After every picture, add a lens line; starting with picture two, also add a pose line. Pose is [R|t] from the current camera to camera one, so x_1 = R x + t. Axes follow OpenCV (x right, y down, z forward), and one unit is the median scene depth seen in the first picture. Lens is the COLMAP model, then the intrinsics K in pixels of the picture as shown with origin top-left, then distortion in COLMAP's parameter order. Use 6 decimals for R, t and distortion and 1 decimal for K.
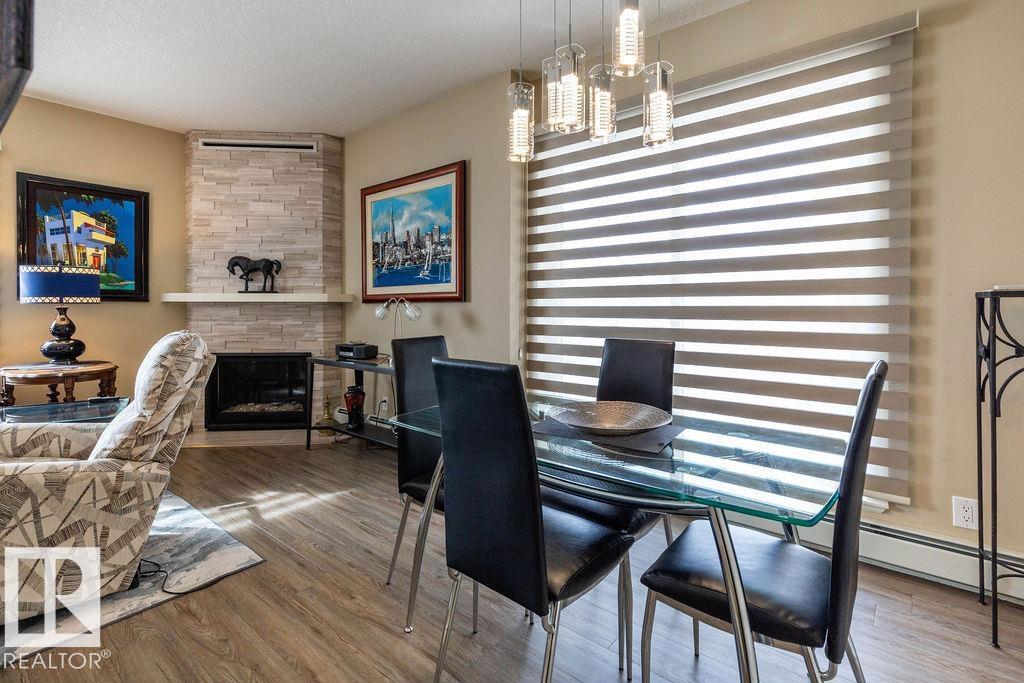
lens RADIAL K [[480.0, 0, 501.9], [0, 480.0, 310.0], [0, 0, 1]] dist [0.026946, -0.002774]
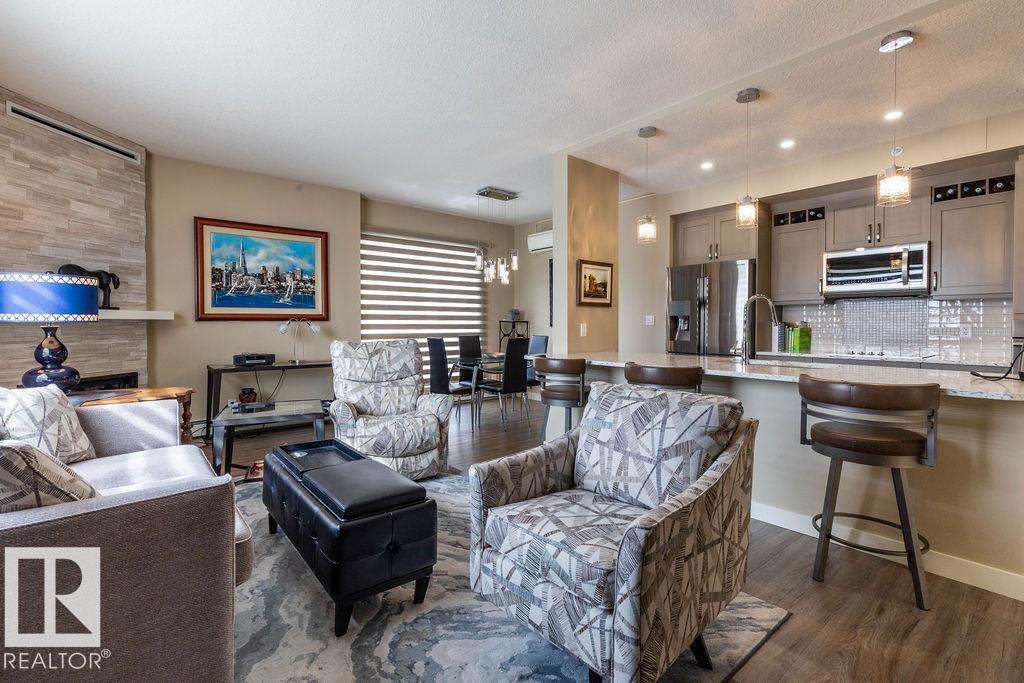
lens RADIAL K [[466.0, 0, 510.0], [0, 466.0, 327.3], [0, 0, 1]] dist [0.009800, -0.002826]
pose [[0.186931, -0.008644, 0.982335, -1.294909], [0.000607, 0.999962, 0.008683, -0.009335], [-0.982373, -0.001027, 0.186930, 0.107820]]
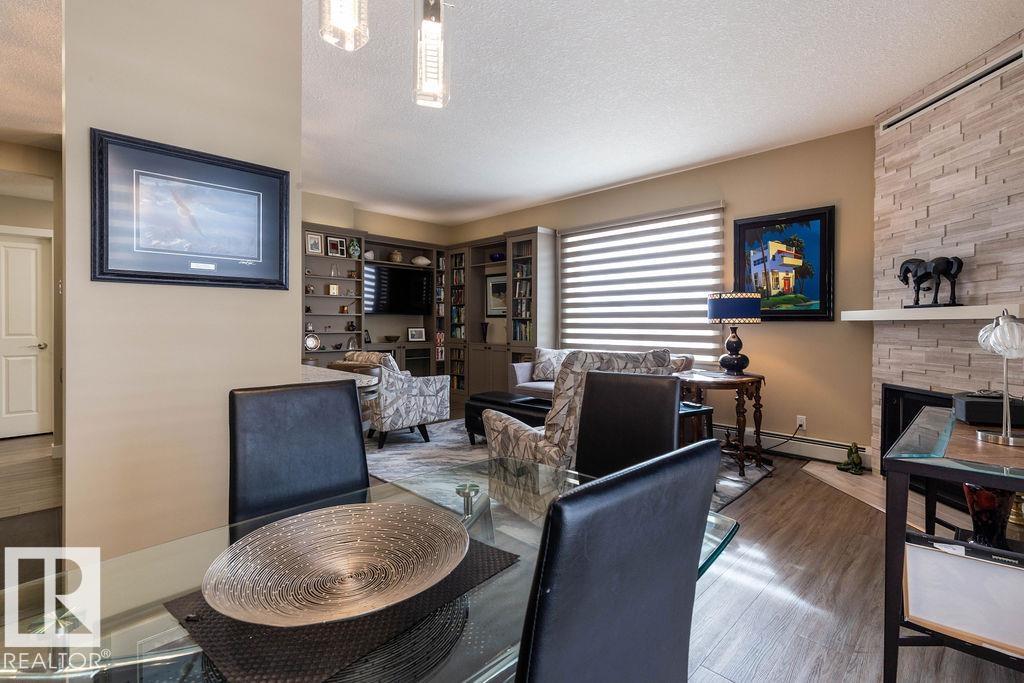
lens RADIAL K [[466.0, 0, 510.4], [0, 466.0, 325.9], [0, 0, 1]] dist [0.009800, -0.002826]
pose [[-0.104286, 0.003570, -0.994541, 0.262945], [-0.006054, 0.999973, 0.004224, -0.007525], [0.994529, 0.006461, -0.104261, 0.493890]]
